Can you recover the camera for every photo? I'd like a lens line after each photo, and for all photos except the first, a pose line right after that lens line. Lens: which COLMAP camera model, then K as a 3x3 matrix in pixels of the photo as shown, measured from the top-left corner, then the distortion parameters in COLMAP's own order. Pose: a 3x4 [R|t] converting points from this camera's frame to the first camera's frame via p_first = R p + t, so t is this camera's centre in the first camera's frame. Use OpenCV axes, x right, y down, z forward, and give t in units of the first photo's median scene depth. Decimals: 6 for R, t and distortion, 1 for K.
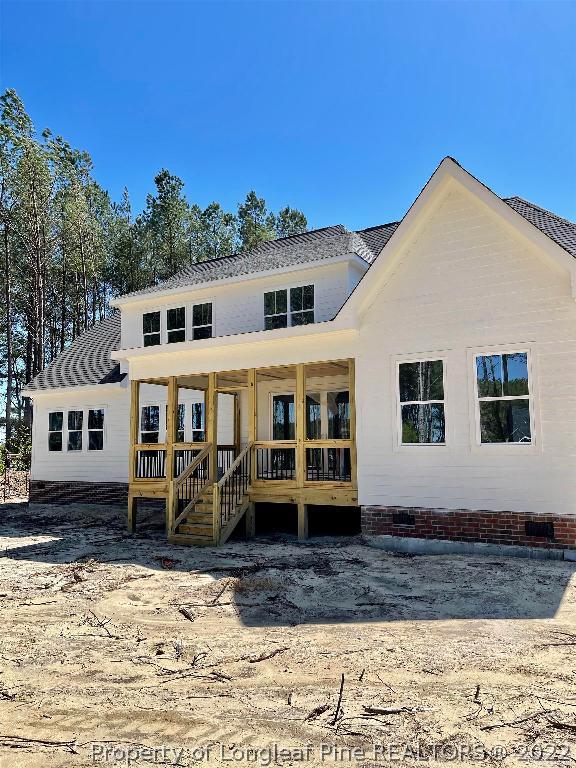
lens RADIAL K [[584.3, 0, 286.0], [0, 584.3, 386.5], [0, 0, 1]] dist [0.024462, -0.016974]
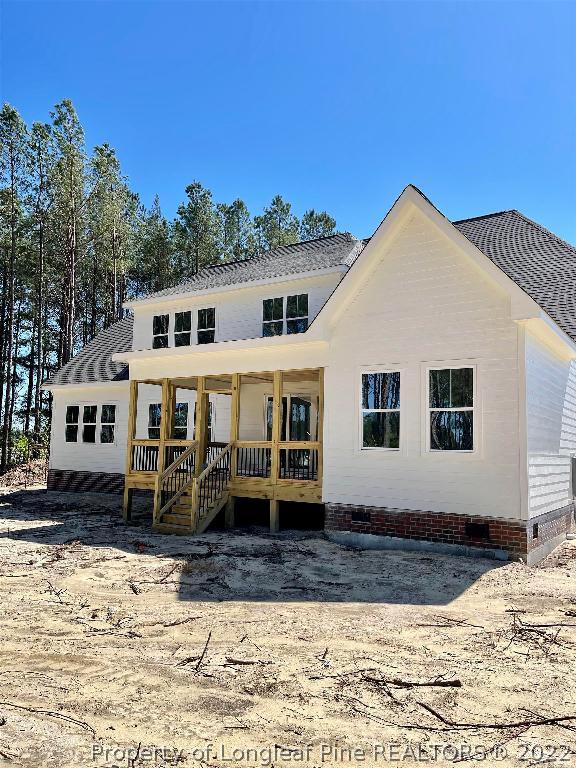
lens RADIAL K [[584.3, 0, 290.3], [0, 584.3, 382.4], [0, 0, 1]] dist [0.024462, -0.016974]
pose [[0.998279, 0.027943, -0.051561, 0.117225], [-0.028098, 0.999603, -0.002283, -0.016729], [0.051476, 0.003728, 0.998667, -0.091788]]
